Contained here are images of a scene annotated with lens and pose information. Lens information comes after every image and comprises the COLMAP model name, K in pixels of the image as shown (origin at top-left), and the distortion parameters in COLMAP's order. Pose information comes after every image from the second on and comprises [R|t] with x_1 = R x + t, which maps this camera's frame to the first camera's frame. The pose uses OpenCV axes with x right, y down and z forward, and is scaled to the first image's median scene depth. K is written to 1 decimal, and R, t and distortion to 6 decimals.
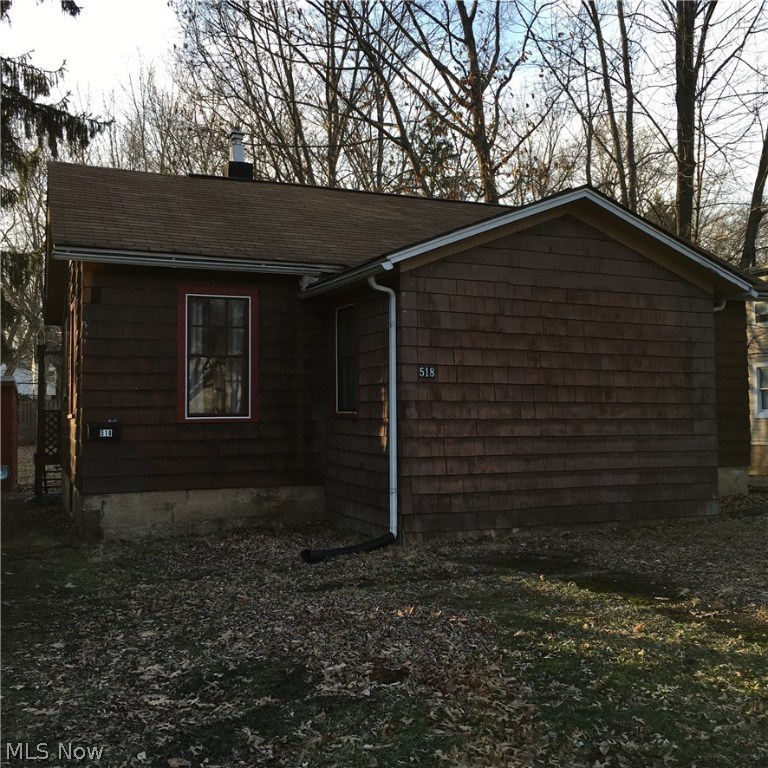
lens RADIAL K [[857.8, 0, 382.5], [0, 857.8, 359.5], [0, 0, 1]] dist [0.084530, -0.112866]
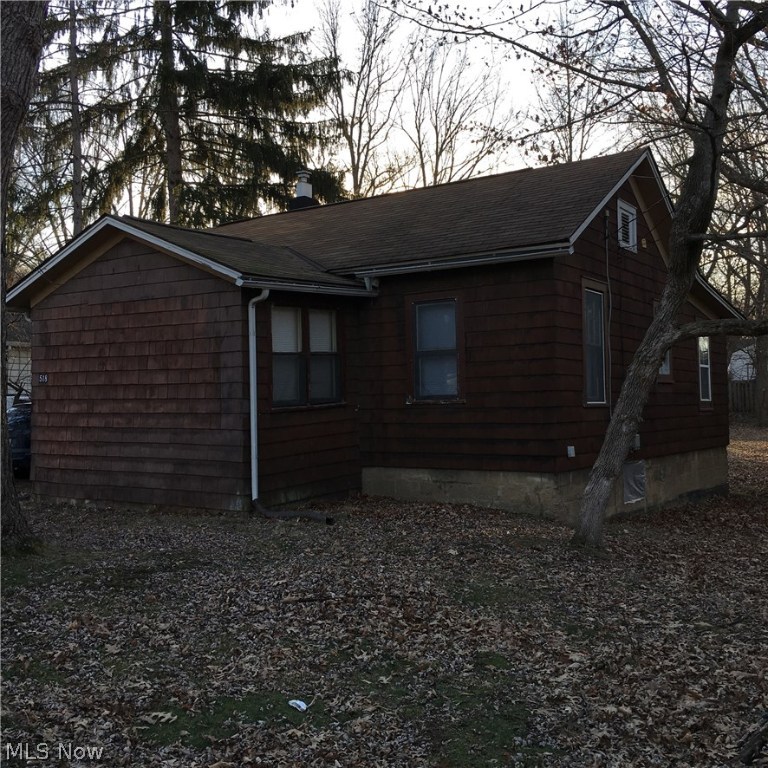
lens RADIAL K [[857.8, 0, 382.5], [0, 857.8, 359.5], [0, 0, 1]] dist [0.084530, -0.112866]
pose [[0.527191, -0.040385, -0.848787, 1.386081], [0.062944, 0.997982, -0.008389, 0.027856], [0.847413, -0.049004, 0.528669, 0.670380]]
